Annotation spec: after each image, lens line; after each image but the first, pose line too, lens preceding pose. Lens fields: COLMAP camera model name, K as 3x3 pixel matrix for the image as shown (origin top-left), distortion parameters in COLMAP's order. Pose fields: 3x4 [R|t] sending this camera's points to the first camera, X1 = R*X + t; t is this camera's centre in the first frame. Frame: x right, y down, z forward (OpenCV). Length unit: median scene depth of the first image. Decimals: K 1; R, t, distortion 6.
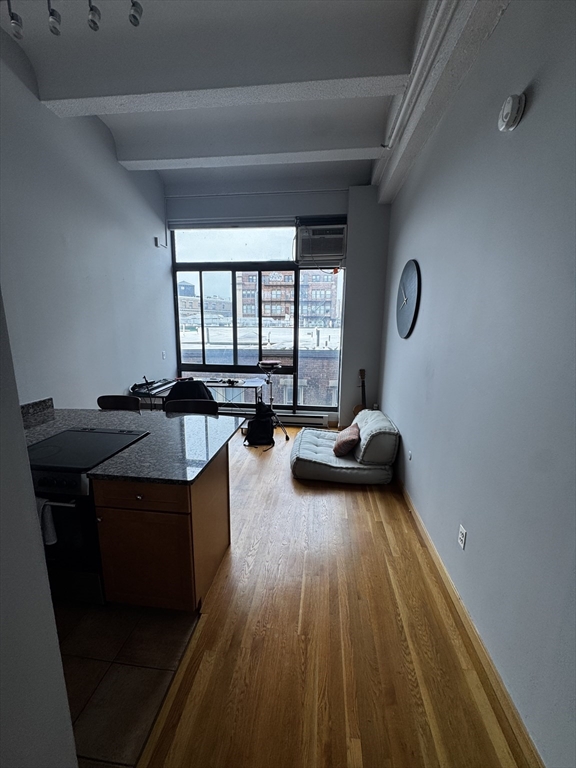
lens RADIAL K [[308.0, 0, 288.0], [0, 308.0, 384.0], [0, 0, 1]] dist [-0.000108, -0.000196]
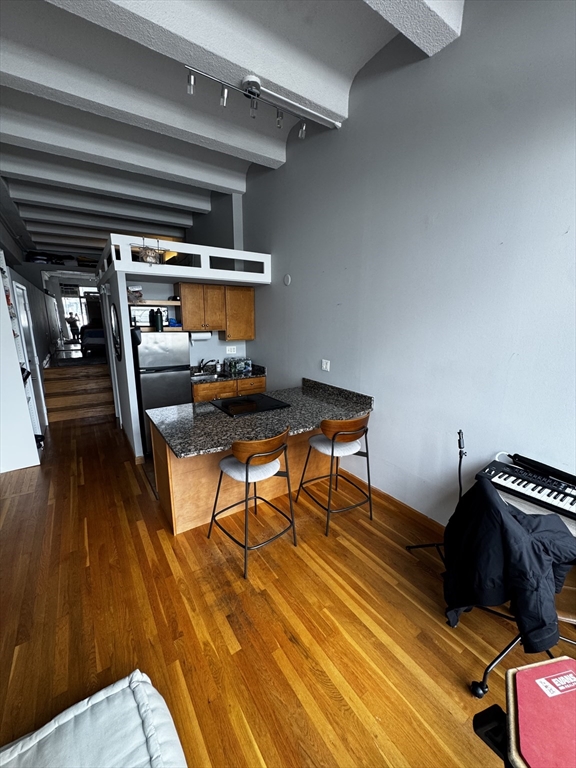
lens RADIAL K [[308.0, 0, 288.0], [0, 308.0, 384.0], [0, 0, 1]] dist [-0.000108, -0.000196]
pose [[-0.756250, 0.128233, -0.641593, 0.064133], [-0.136393, 0.928165, 0.346276, -0.192658], [0.639908, 0.349380, -0.684435, 0.918538]]
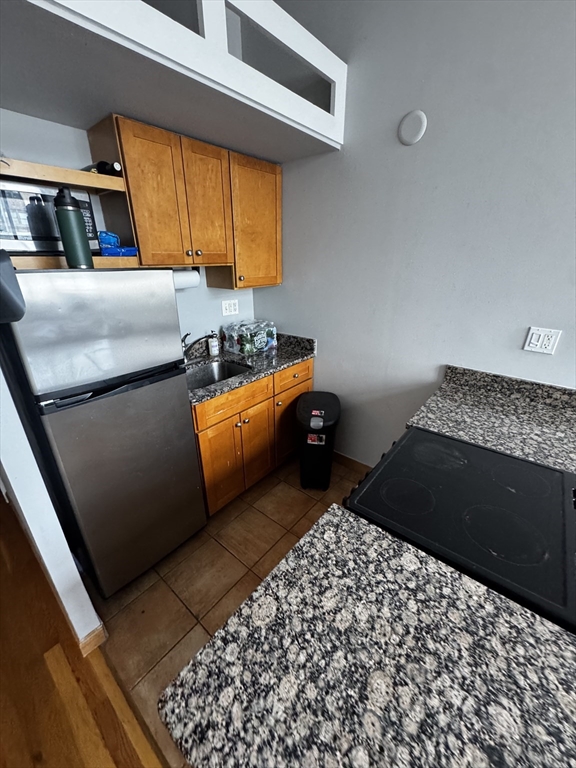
lens RADIAL K [[308.0, 0, 288.0], [0, 308.0, 384.0], [0, 0, 1]] dist [-0.000108, -0.000196]
pose [[-0.545500, 0.317540, -0.775628, -0.081986], [-0.157539, 0.870102, 0.467015, -0.057948], [0.823172, 0.376948, -0.424616, 0.388318]]
